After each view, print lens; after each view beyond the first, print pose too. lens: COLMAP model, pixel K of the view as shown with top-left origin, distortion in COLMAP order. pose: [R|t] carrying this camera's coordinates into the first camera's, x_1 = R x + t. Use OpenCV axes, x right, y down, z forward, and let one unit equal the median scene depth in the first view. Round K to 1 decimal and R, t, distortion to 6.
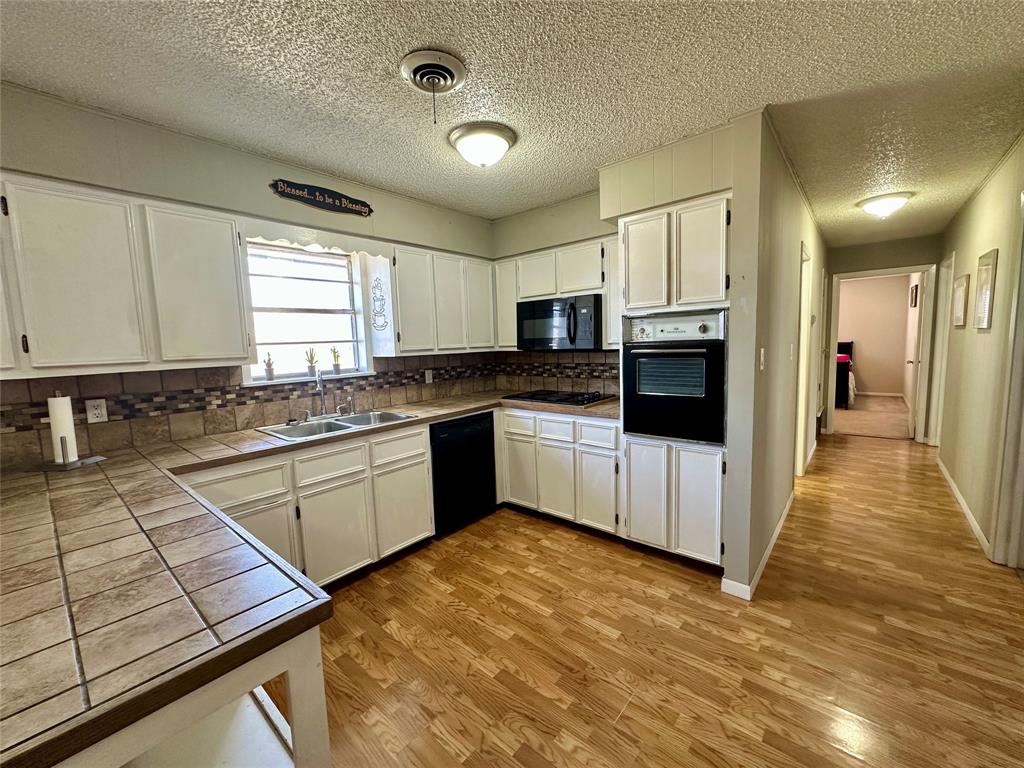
lens RADIAL K [[413.3, 0, 512.9], [0, 413.3, 383.7], [0, 0, 1]] dist [-0.001883, -0.000697]
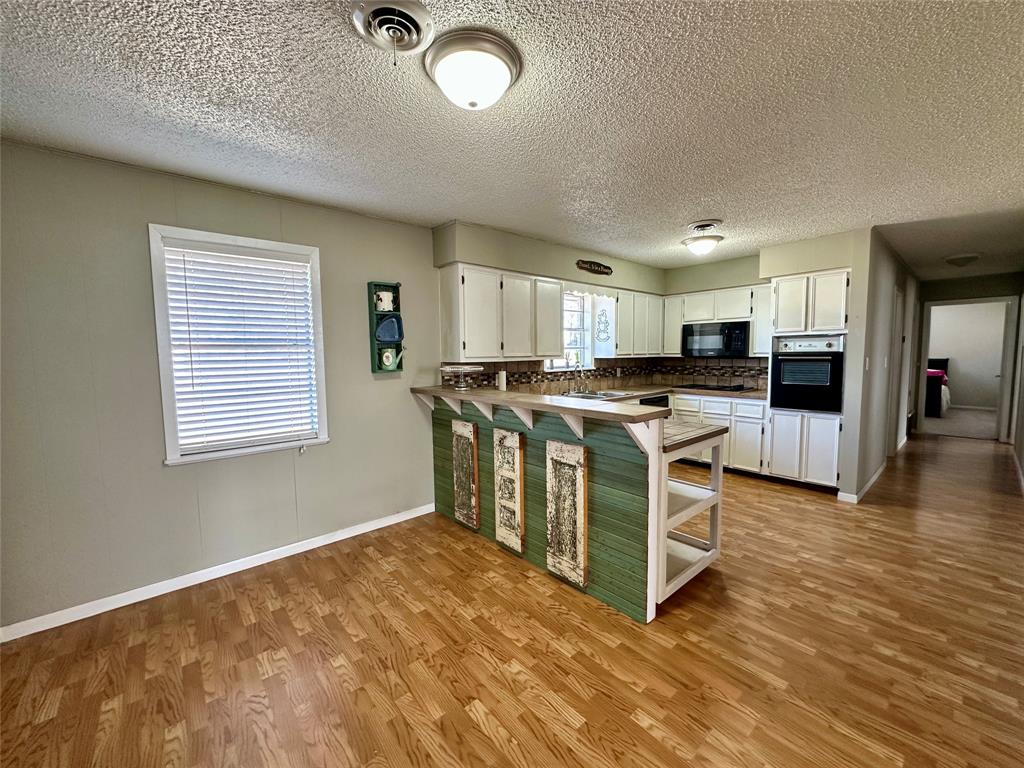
lens RADIAL K [[413.3, 0, 508.4], [0, 413.3, 385.1], [0, 0, 1]] dist [-0.001883, -0.000697]
pose [[0.988755, 0.035333, -0.145309, -0.603906], [-0.038089, 0.999143, -0.016230, 0.110763], [0.144611, 0.021582, 0.989253, -0.886387]]
